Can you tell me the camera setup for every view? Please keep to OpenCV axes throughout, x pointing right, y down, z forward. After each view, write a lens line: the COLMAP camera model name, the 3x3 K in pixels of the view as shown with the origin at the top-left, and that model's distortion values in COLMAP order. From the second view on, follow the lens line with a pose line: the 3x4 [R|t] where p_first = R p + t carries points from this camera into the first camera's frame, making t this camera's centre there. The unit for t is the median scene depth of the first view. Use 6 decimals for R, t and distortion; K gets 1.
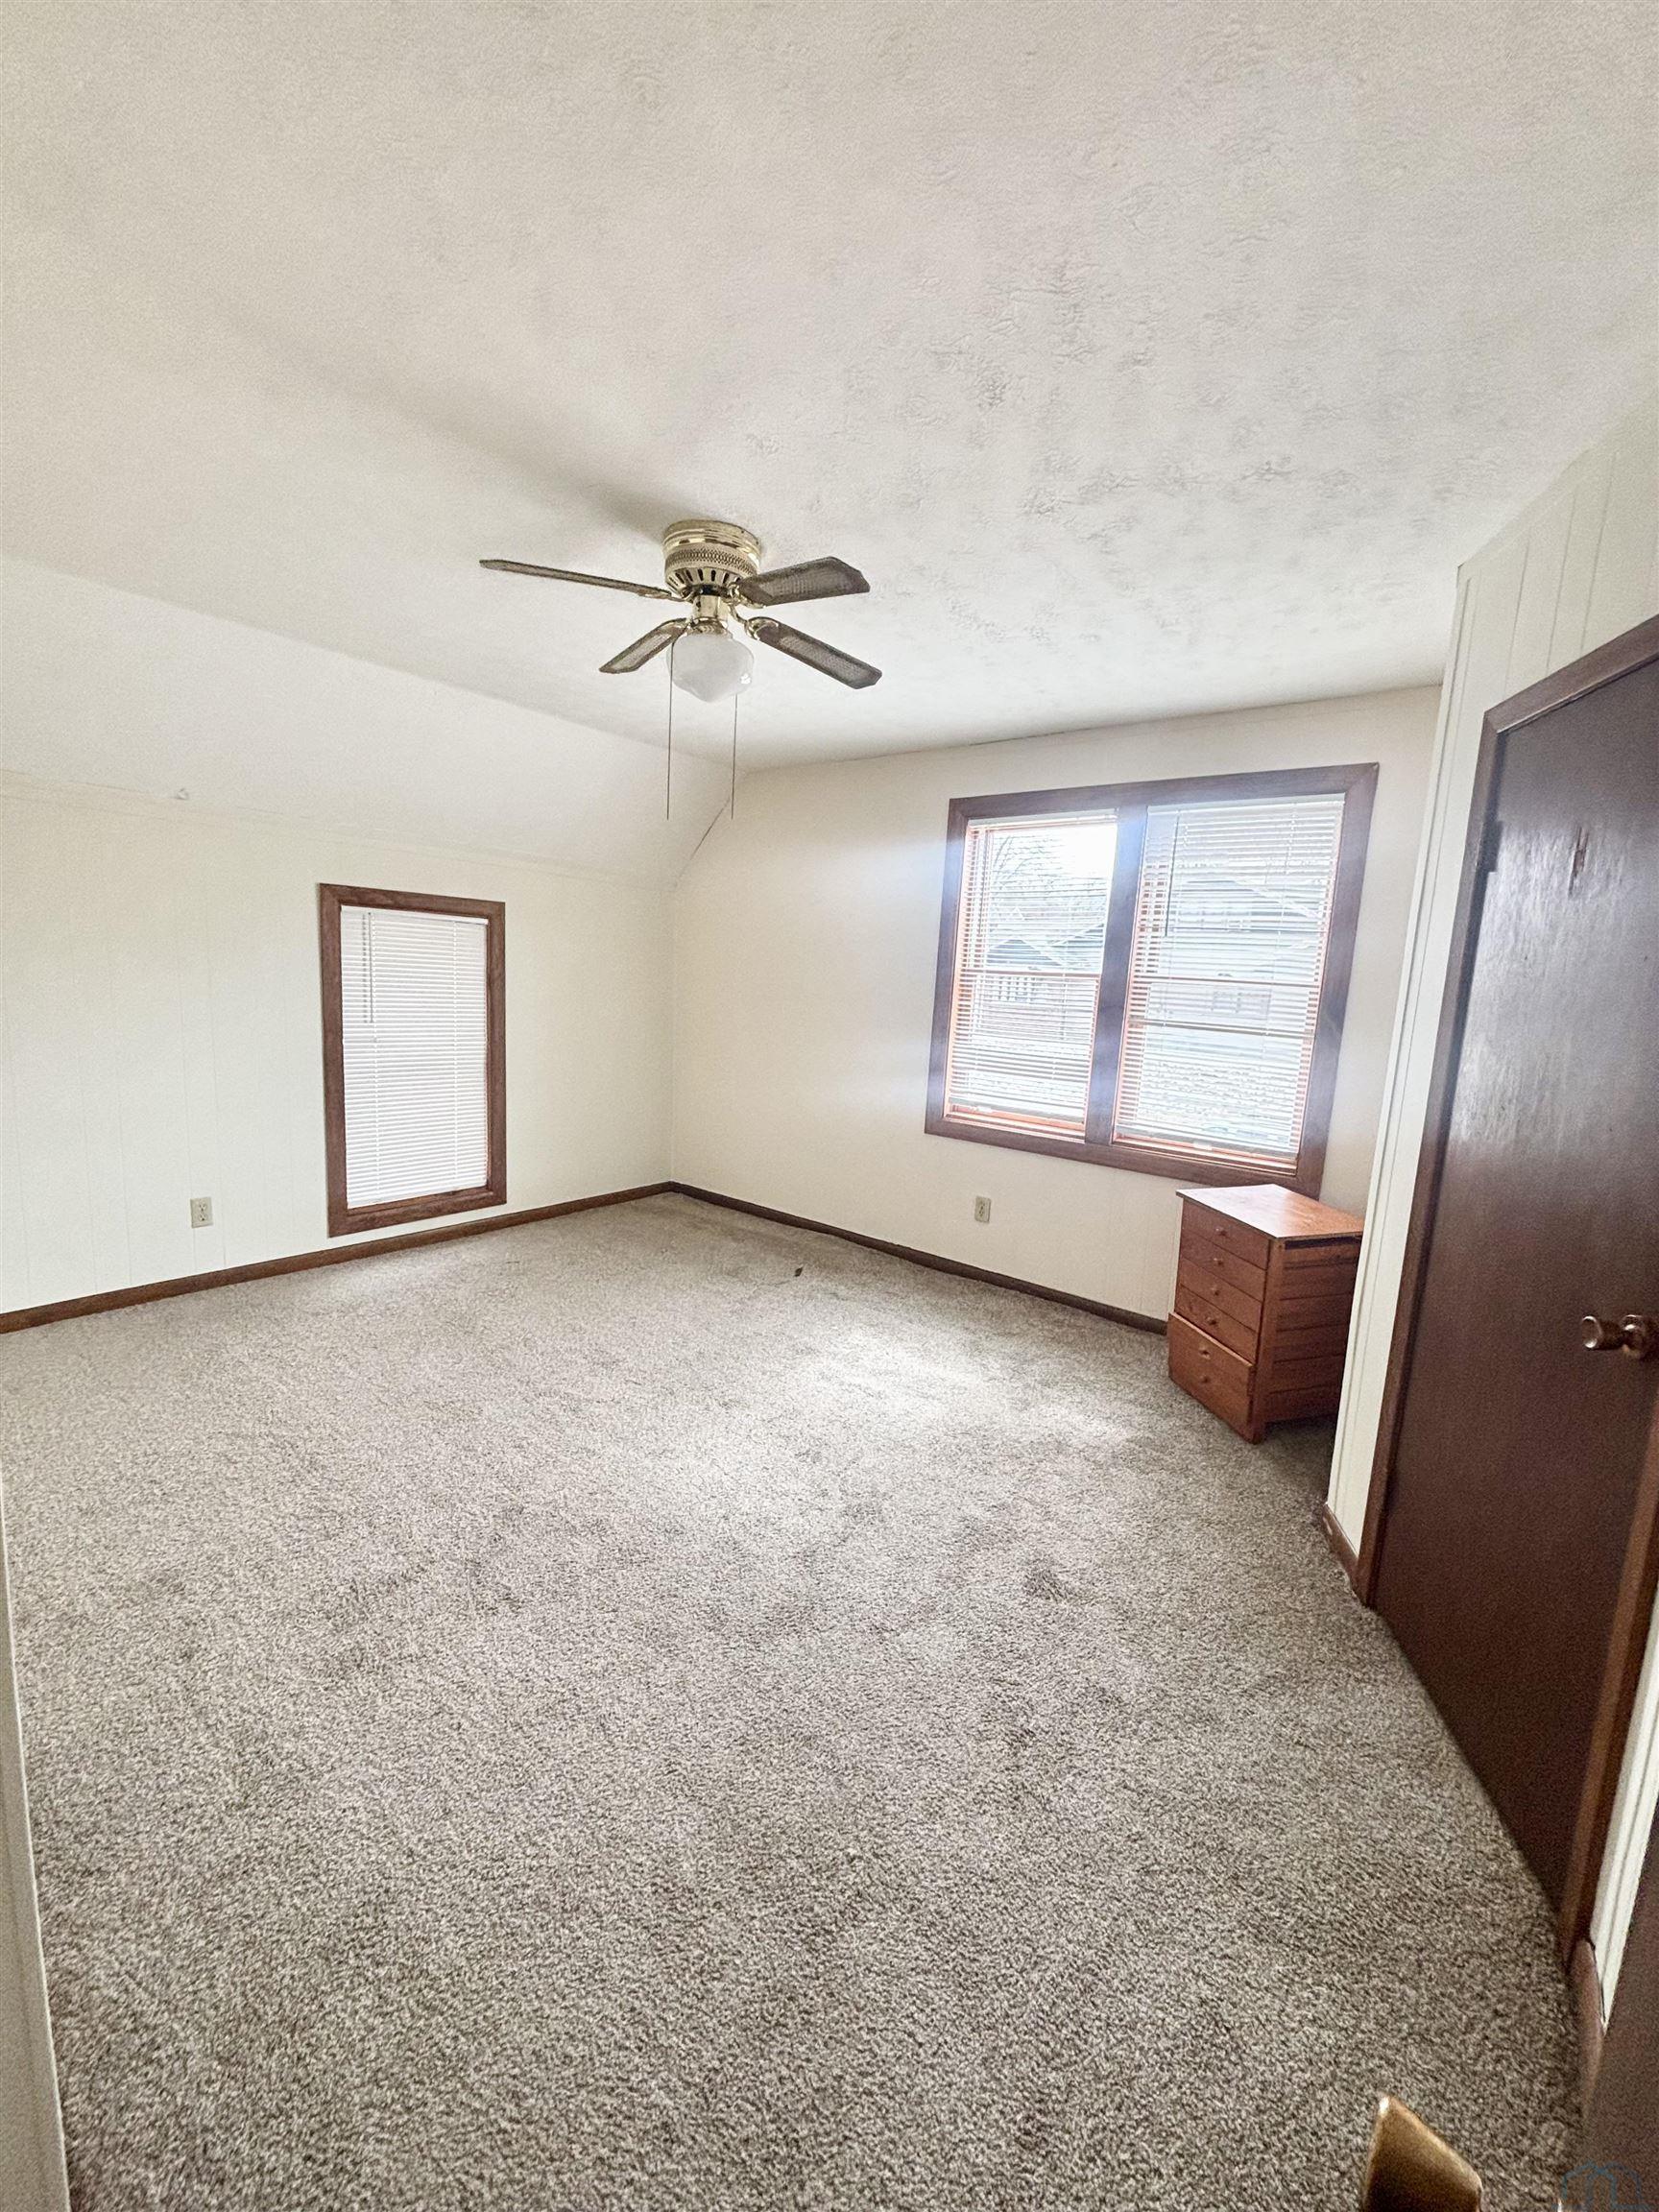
lens RADIAL K [[885.4, 0, 828.8], [0, 885.4, 1103.4], [0, 0, 1]] dist [0.018512, -0.000435]
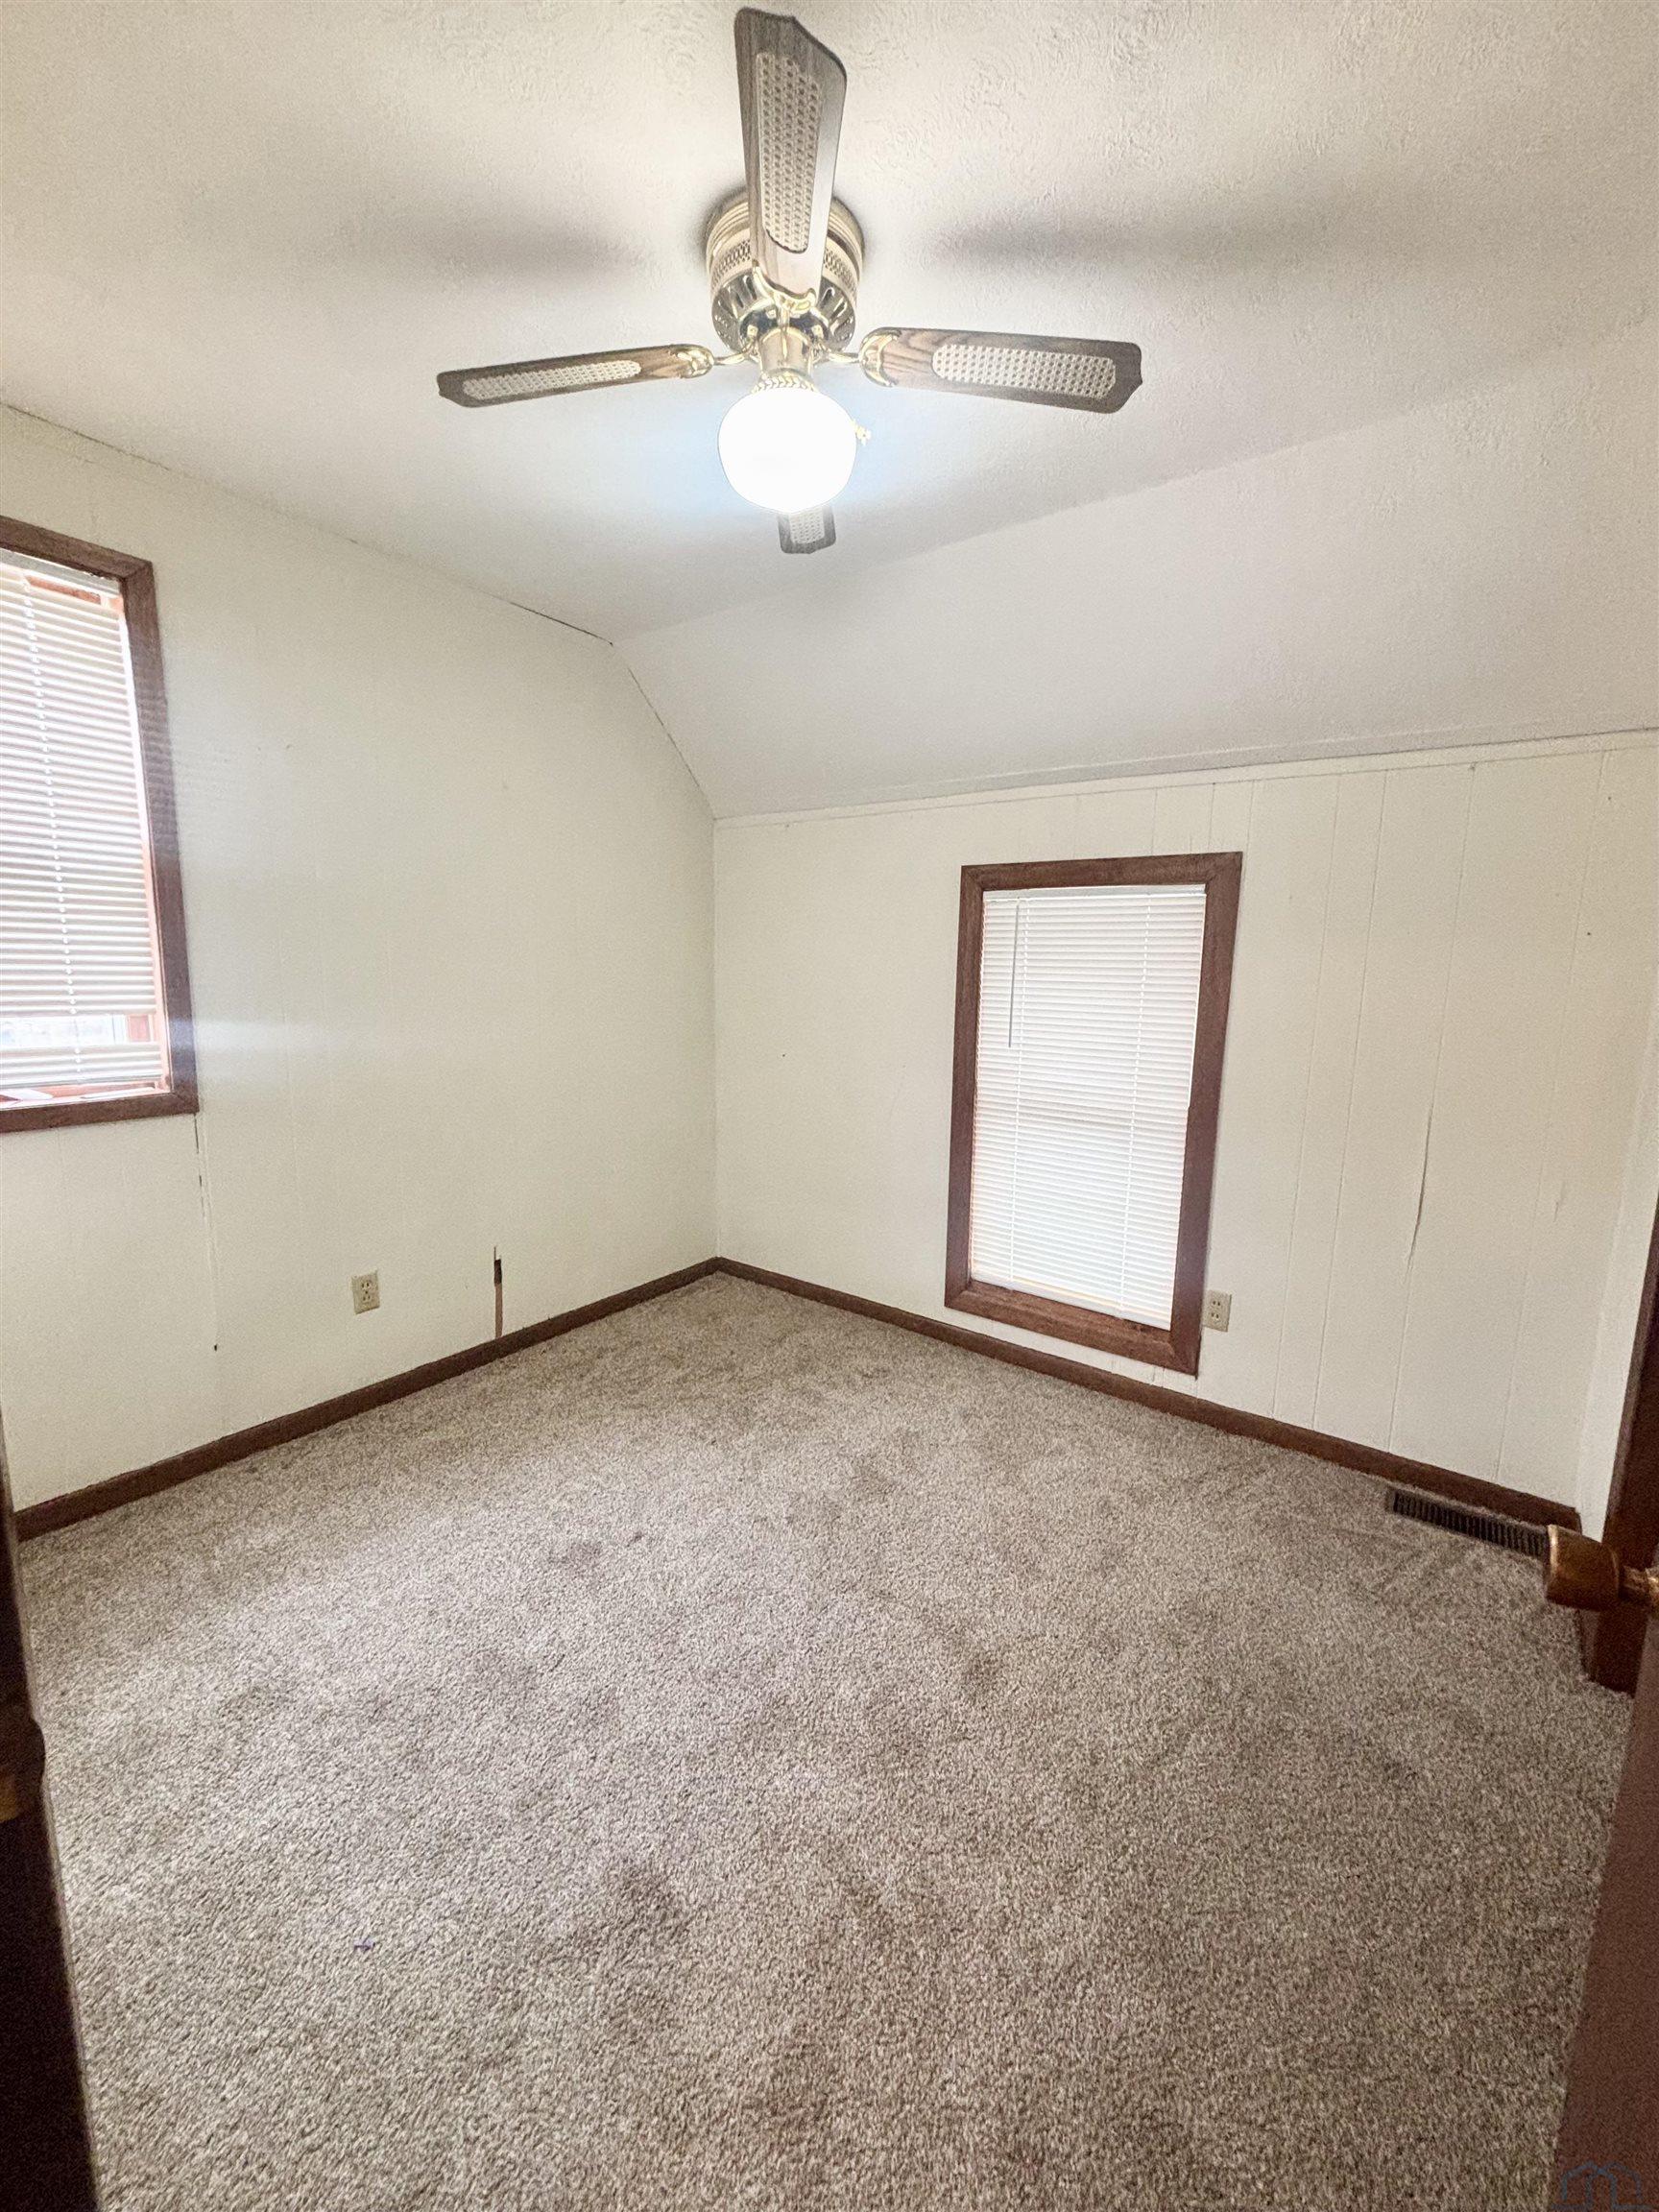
lens RADIAL K [[885.4, 0, 828.6], [0, 885.4, 1100.2], [0, 0, 1]] dist [0.018512, -0.000435]
pose [[0.040871, 0.107141, -0.993403, 0.213630], [-0.168479, 0.980737, 0.098843, -0.093902], [0.984858, 0.163327, 0.058135, 0.810712]]
